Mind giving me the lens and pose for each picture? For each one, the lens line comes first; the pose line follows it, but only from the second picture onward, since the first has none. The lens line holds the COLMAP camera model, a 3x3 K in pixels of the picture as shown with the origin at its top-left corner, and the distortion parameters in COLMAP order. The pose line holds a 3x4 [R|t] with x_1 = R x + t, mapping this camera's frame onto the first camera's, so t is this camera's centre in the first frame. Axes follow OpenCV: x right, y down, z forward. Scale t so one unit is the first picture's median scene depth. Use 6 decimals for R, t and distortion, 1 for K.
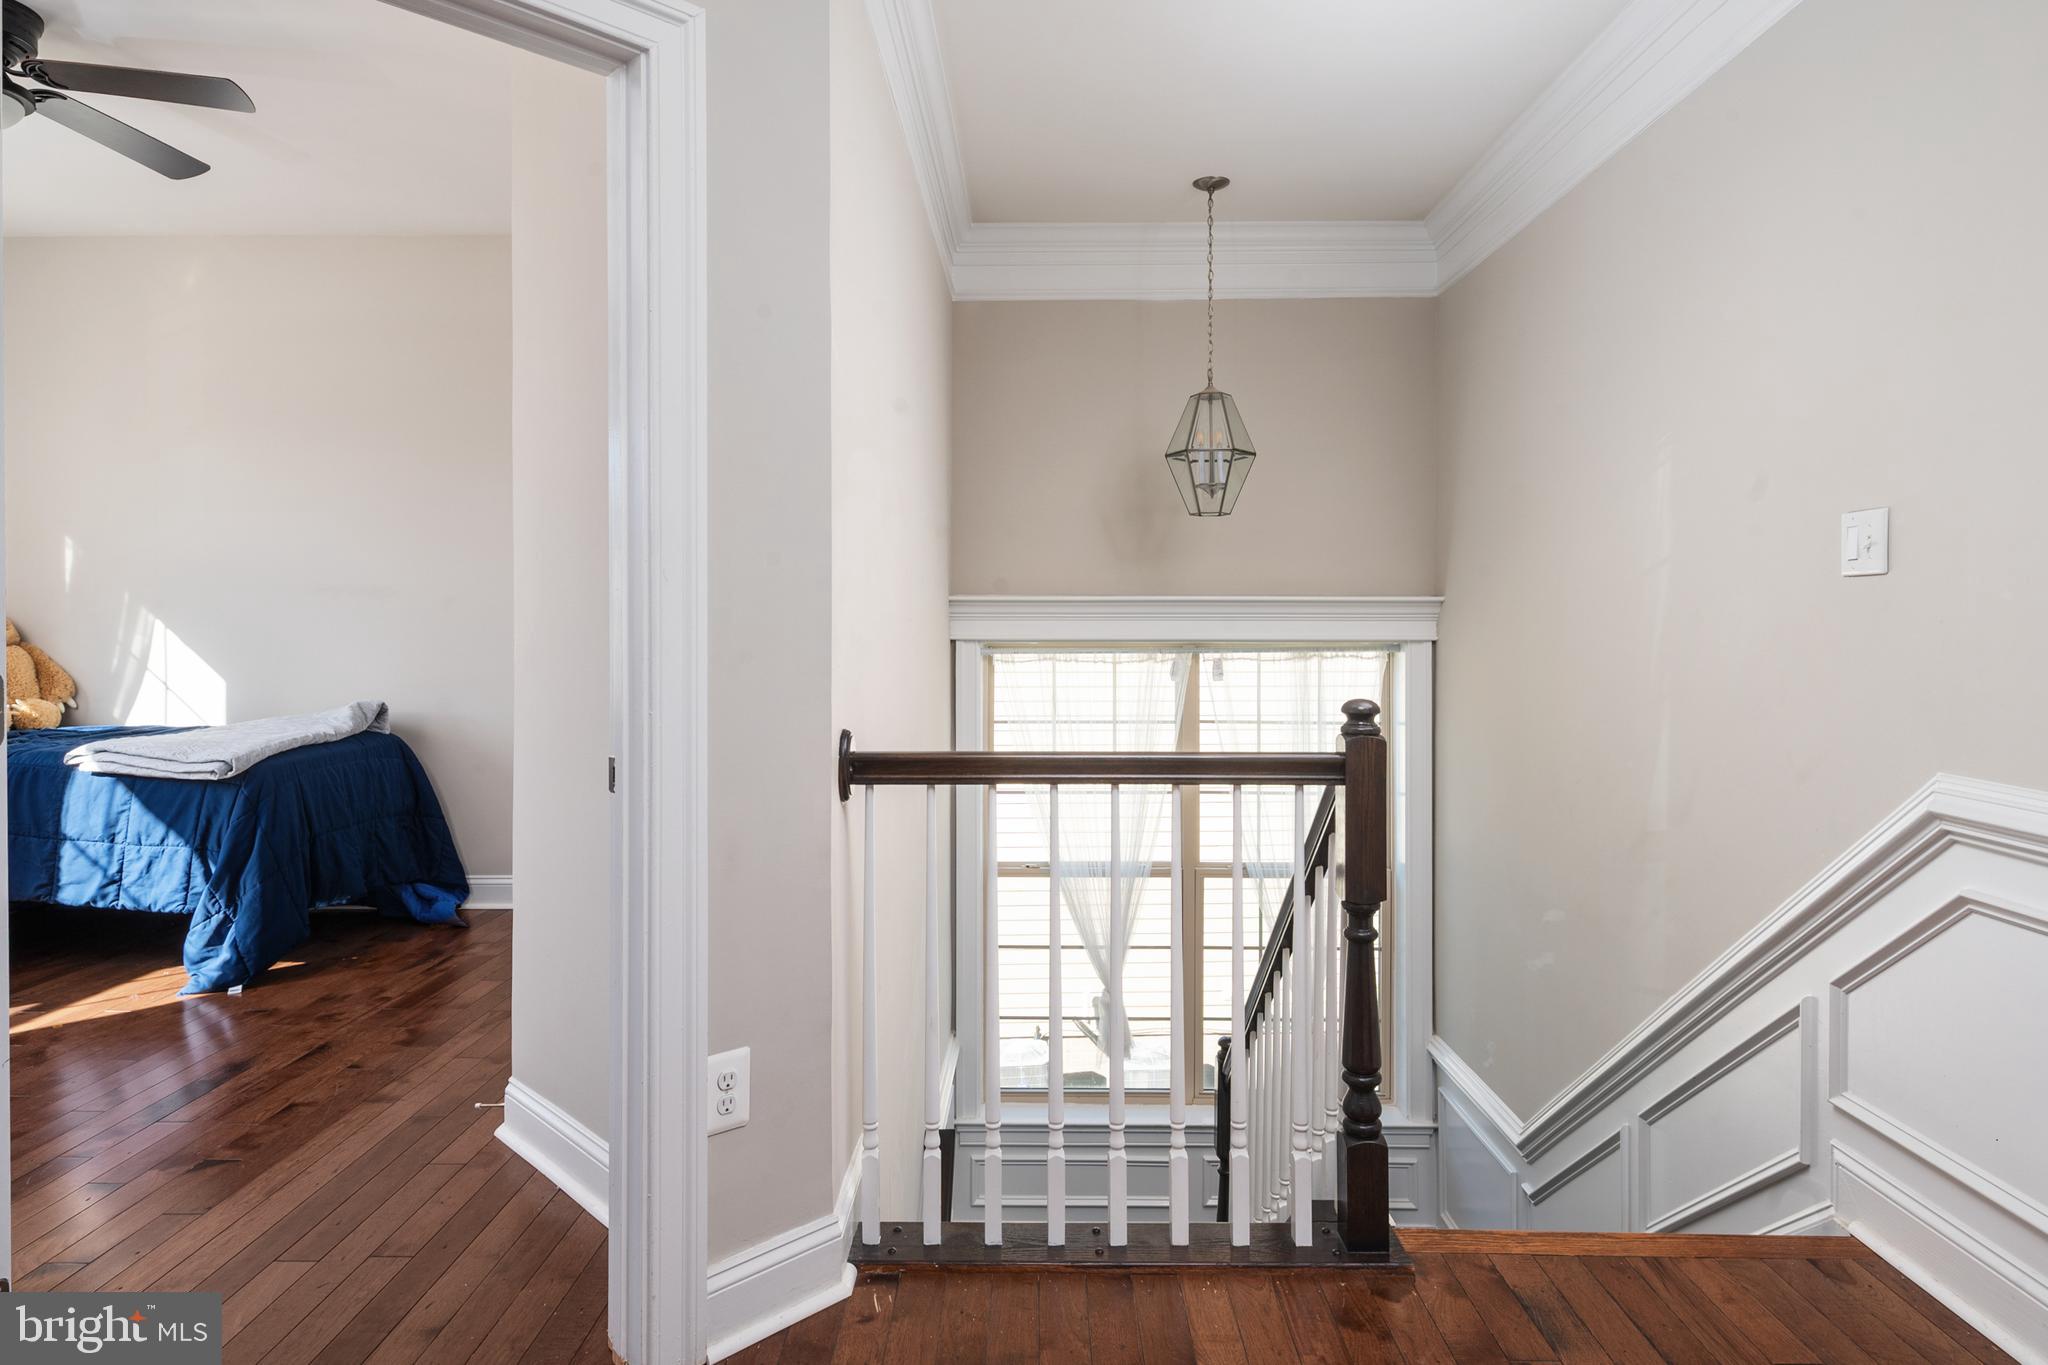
lens RADIAL K [[1195.4, 0, 1025.1], [0, 1195.4, 640.5], [0, 0, 1]] dist [0.114440, -0.086890]
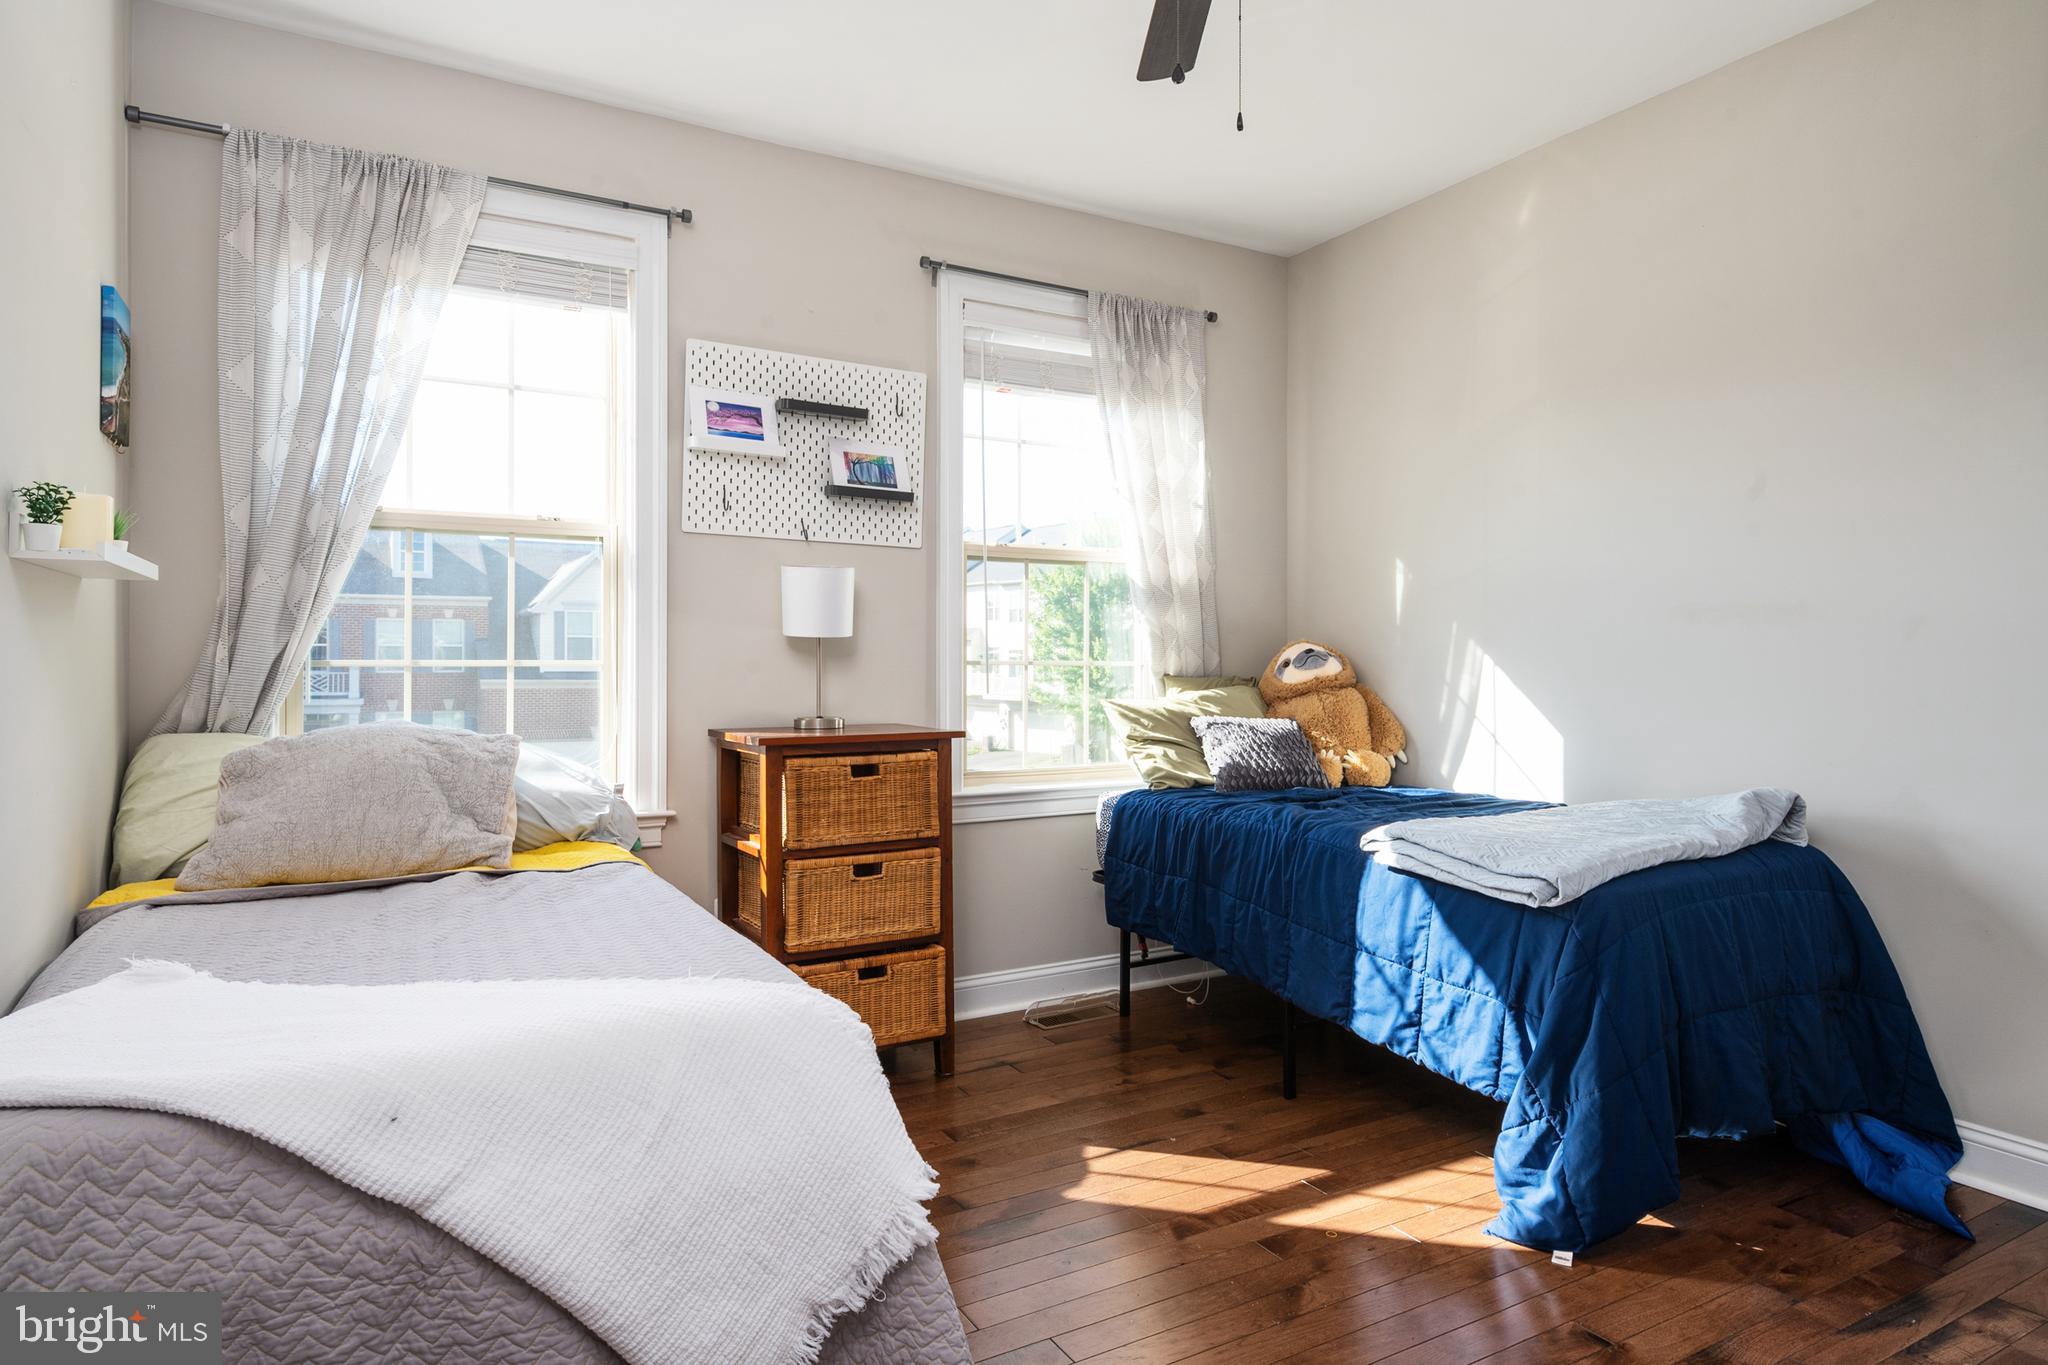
lens RADIAL K [[1167.7, 0, 1019.3], [0, 1167.7, 670.0], [0, 0, 1]] dist [0.000209, -0.000334]
pose [[0.506043, -0.000743, -0.862508, -0.270577], [-0.004505, 0.999984, -0.003505, -0.005044], [0.862496, 0.005659, 0.506031, 0.465010]]
